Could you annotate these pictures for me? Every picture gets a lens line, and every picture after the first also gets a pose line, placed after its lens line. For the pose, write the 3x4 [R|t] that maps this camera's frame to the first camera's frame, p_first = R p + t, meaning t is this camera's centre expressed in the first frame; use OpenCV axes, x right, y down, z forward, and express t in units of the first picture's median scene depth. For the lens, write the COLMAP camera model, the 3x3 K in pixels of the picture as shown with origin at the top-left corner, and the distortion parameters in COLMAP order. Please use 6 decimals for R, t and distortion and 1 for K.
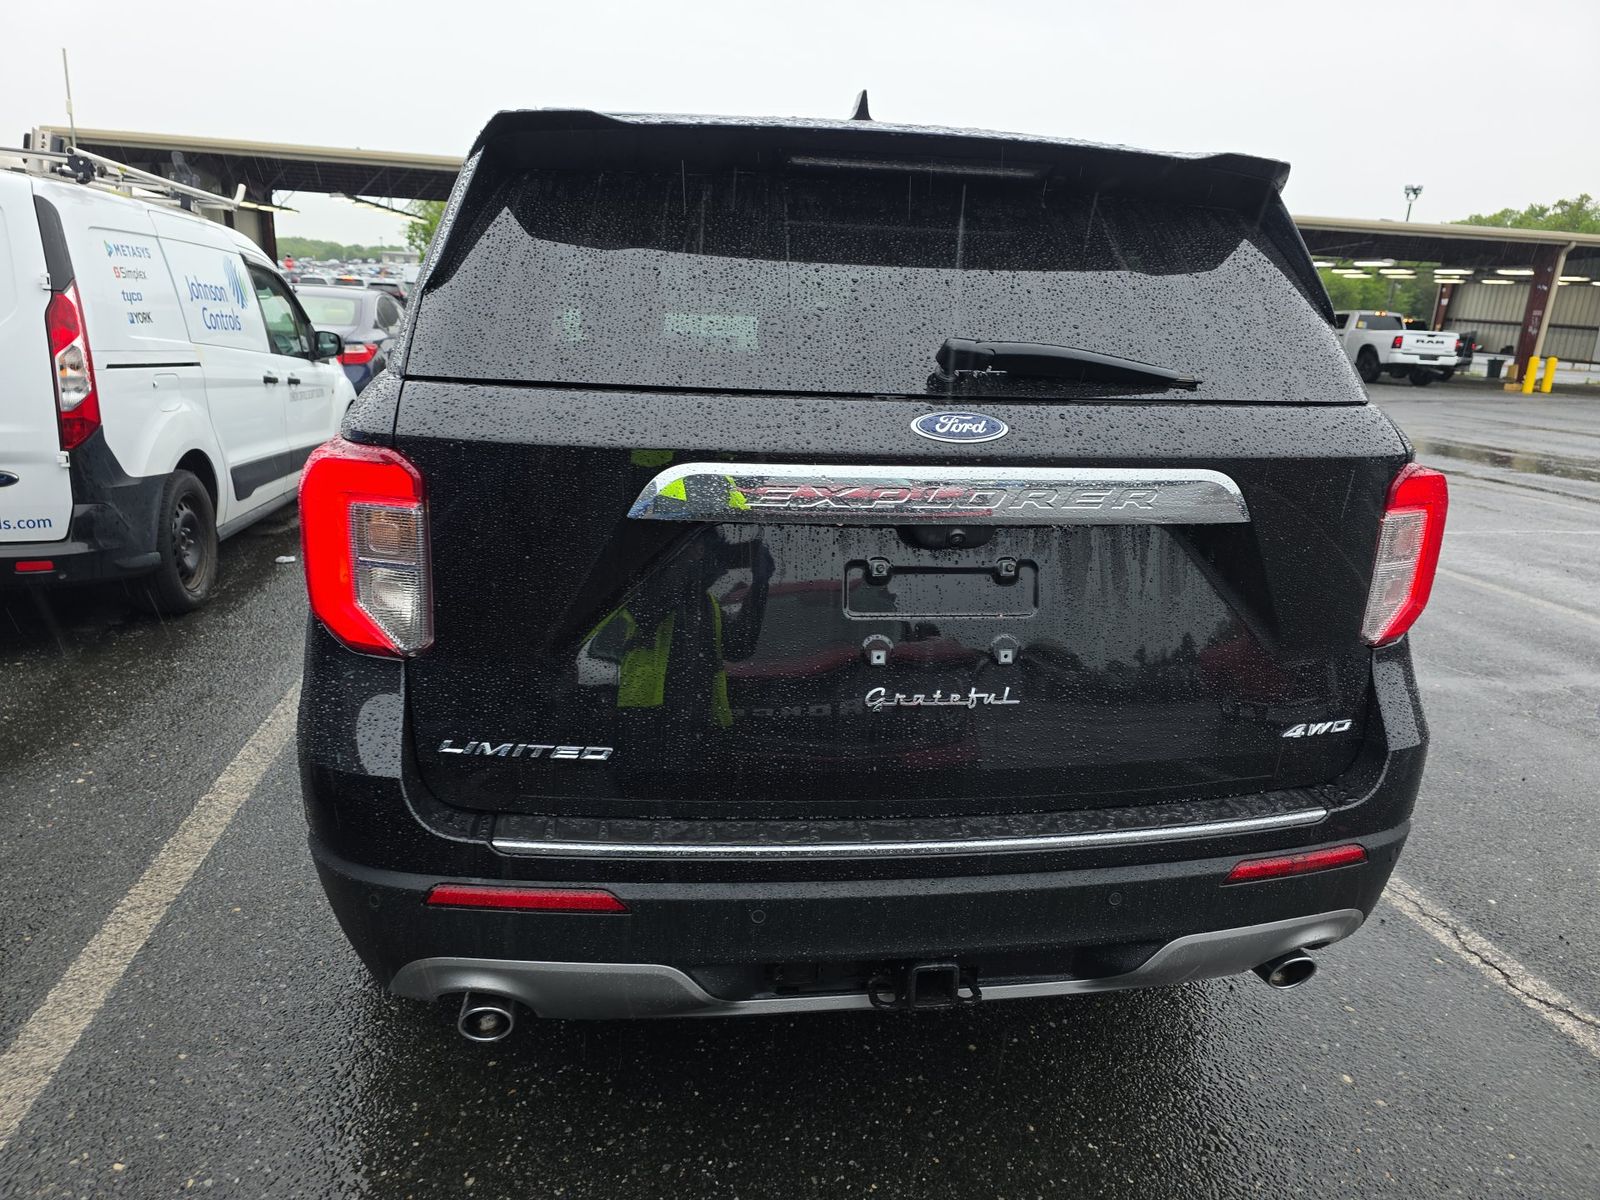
lens RADIAL K [[1055.2, 0, 800.0], [0, 1055.2, 600.0], [0, 0, 1]] dist [0.043097, -0.002057]
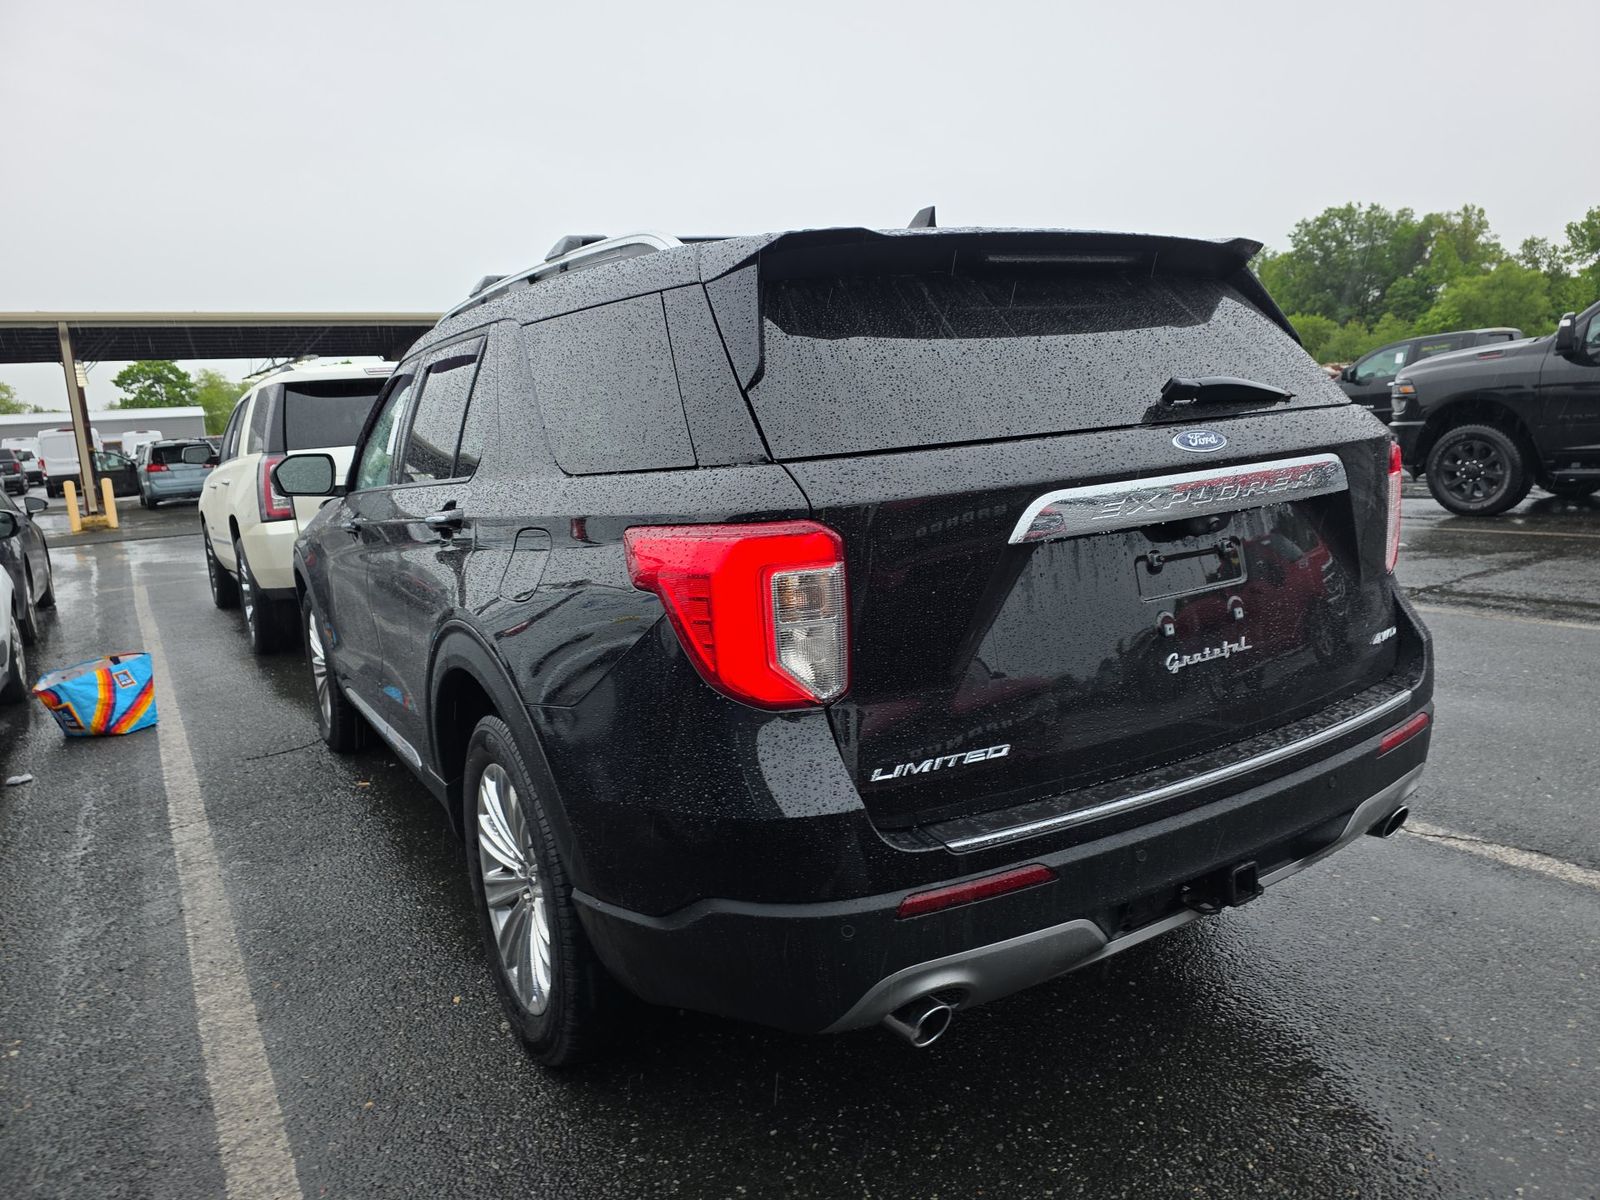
lens RADIAL K [[1125.3, 0, 800.0], [0, 1125.3, 600.0], [0, 0, 1]] dist [0.007307, -0.000210]
pose [[0.918205, -0.169872, 0.357831, -0.797459], [0.206232, 0.976293, -0.065726, 0.017742], [-0.338183, 0.134146, 0.931470, -0.101996]]
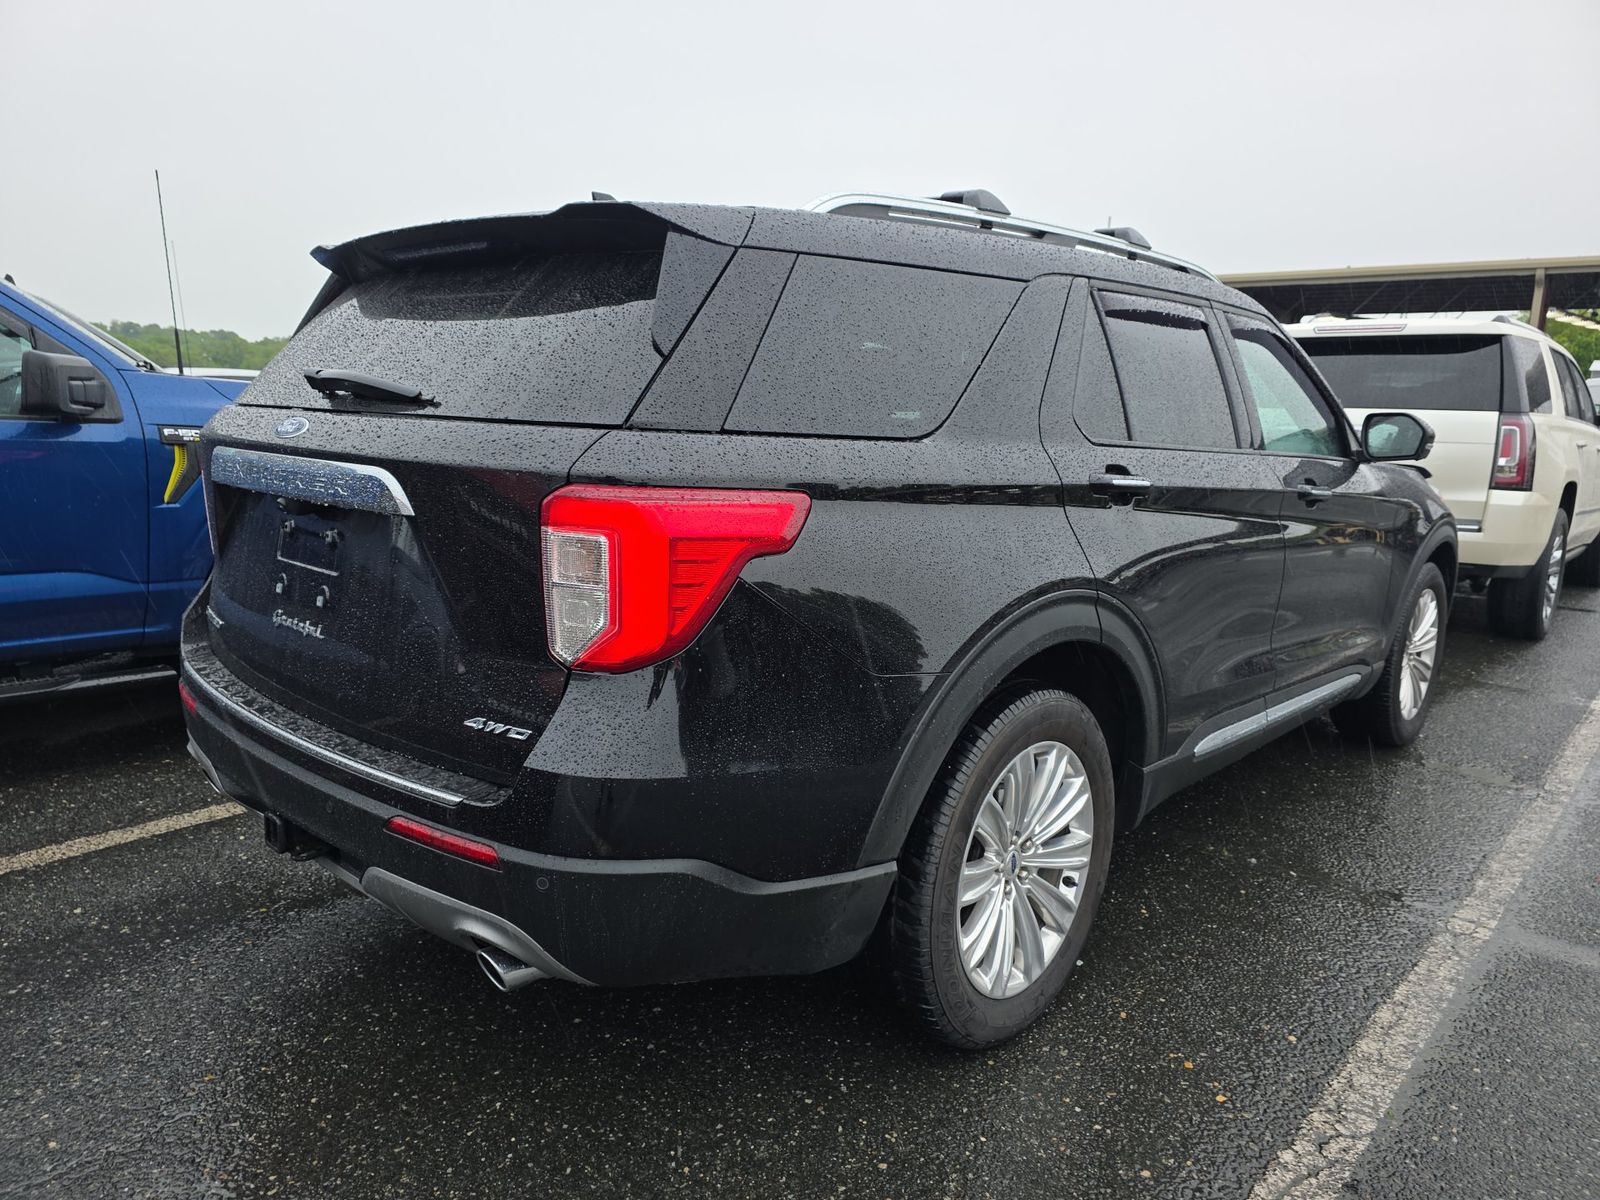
lens RADIAL K [[1125.3, 0, 800.0], [0, 1125.3, 600.0], [0, 0, 1]] dist [0.007307, -0.000210]
pose [[0.599674, 0.116826, -0.791671, 1.712588], [-0.198480, 0.980088, -0.005714, -0.061750], [0.775240, 0.160557, 0.610921, 0.603901]]
